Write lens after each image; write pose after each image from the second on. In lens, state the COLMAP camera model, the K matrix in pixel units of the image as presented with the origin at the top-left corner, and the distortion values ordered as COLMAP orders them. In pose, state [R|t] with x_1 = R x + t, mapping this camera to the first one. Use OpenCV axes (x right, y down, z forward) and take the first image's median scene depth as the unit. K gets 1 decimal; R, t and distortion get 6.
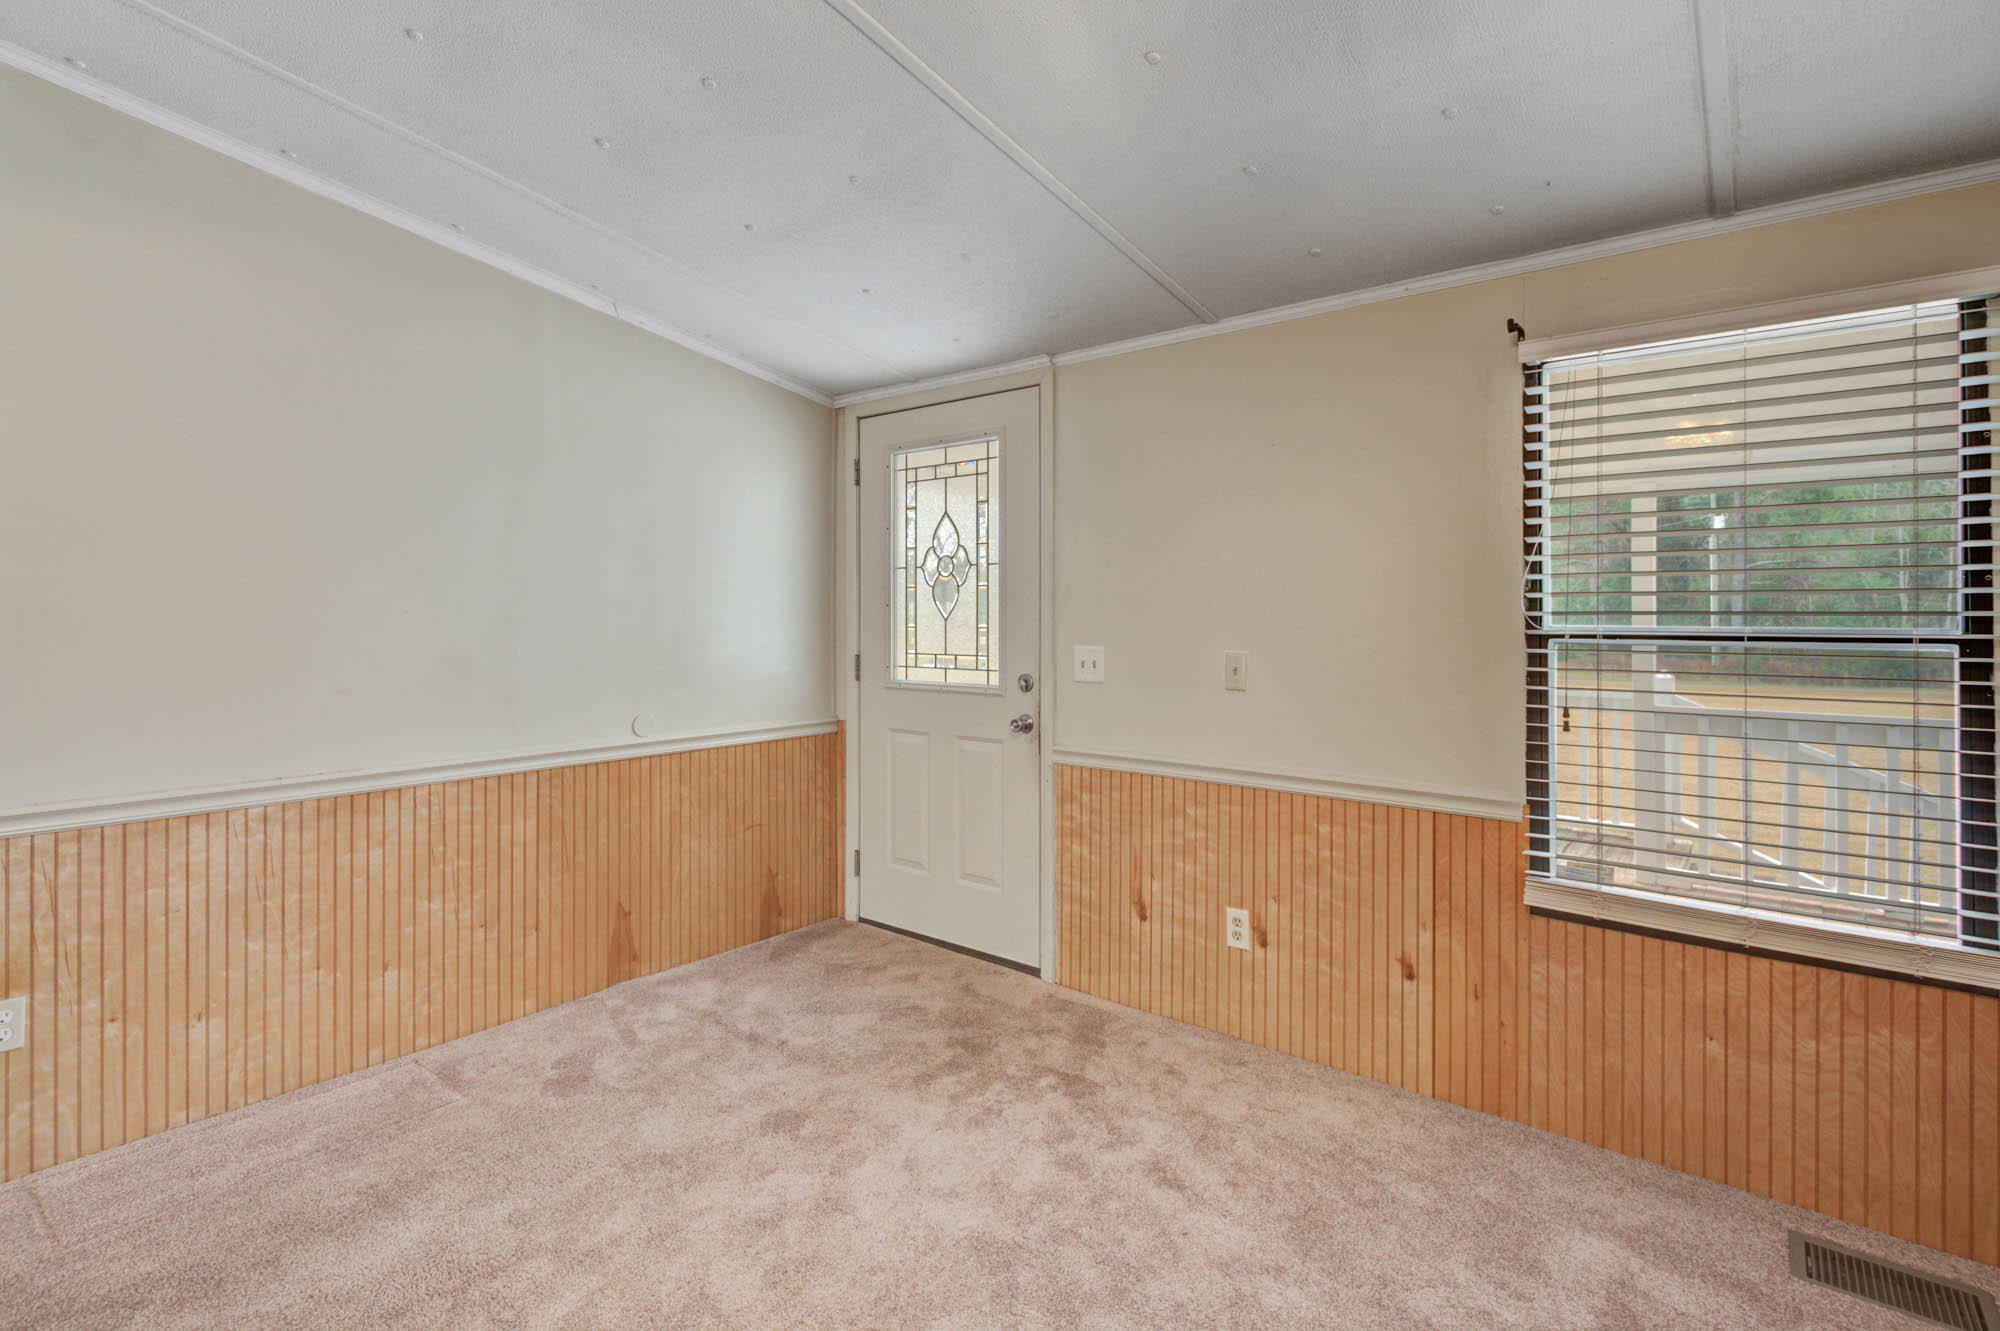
lens RADIAL K [[942.4, 0, 1037.1], [0, 942.4, 613.9], [0, 0, 1]] dist [0.000273, -0.000708]
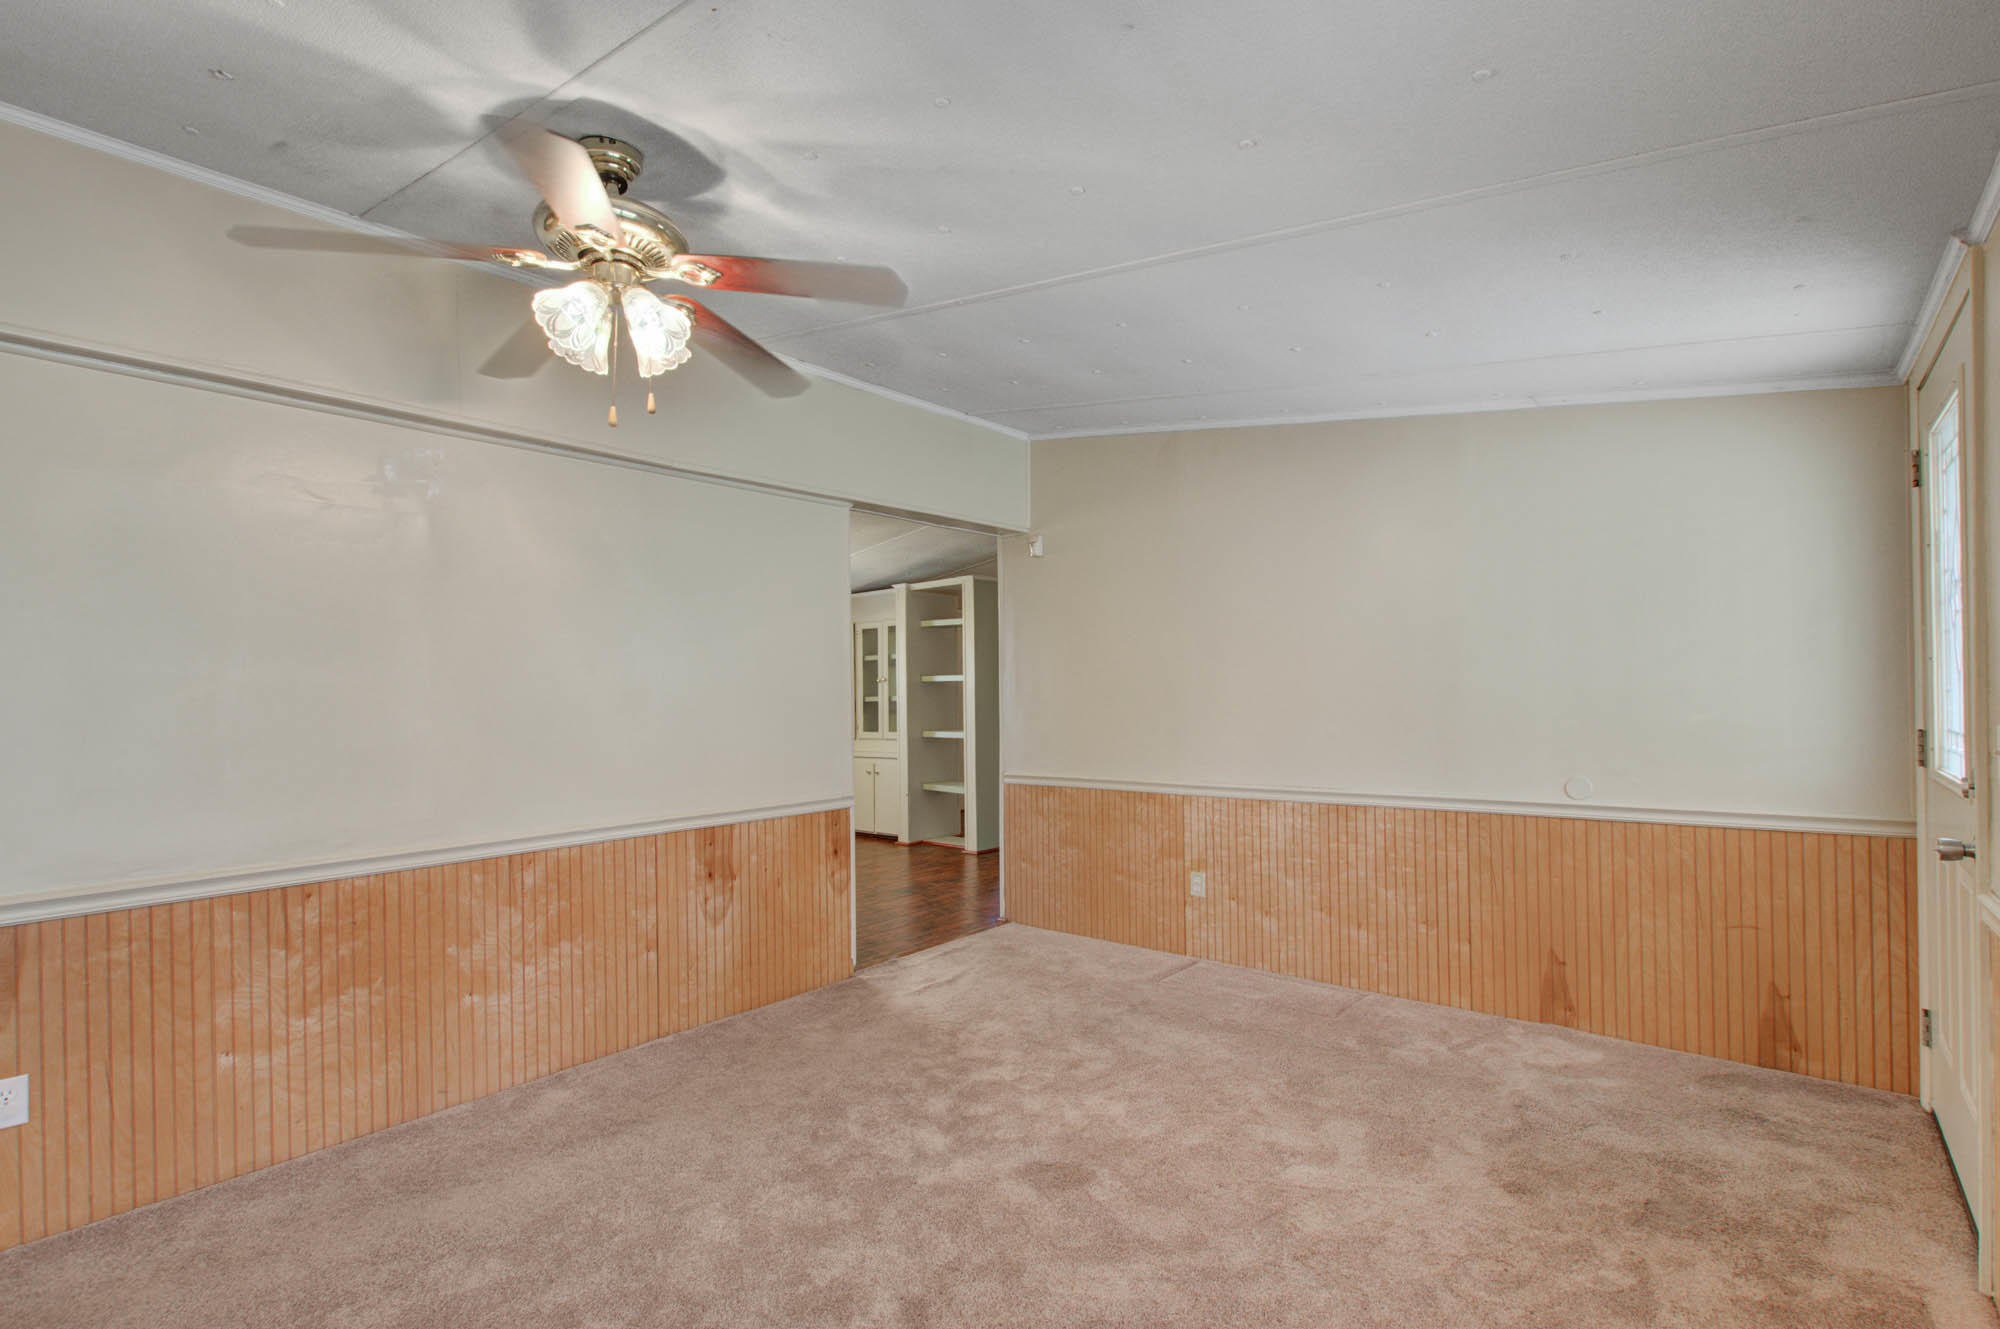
lens RADIAL K [[885.9, 0, 1000.0], [0, 885.9, 664.5], [0, 0, 1]] dist [0.006357, -0.001176]
pose [[-0.024437, -0.033678, -0.999134, 0.599458], [0.019890, 0.999218, -0.034168, 0.002190], [0.999503, -0.020708, -0.023748, 0.398146]]
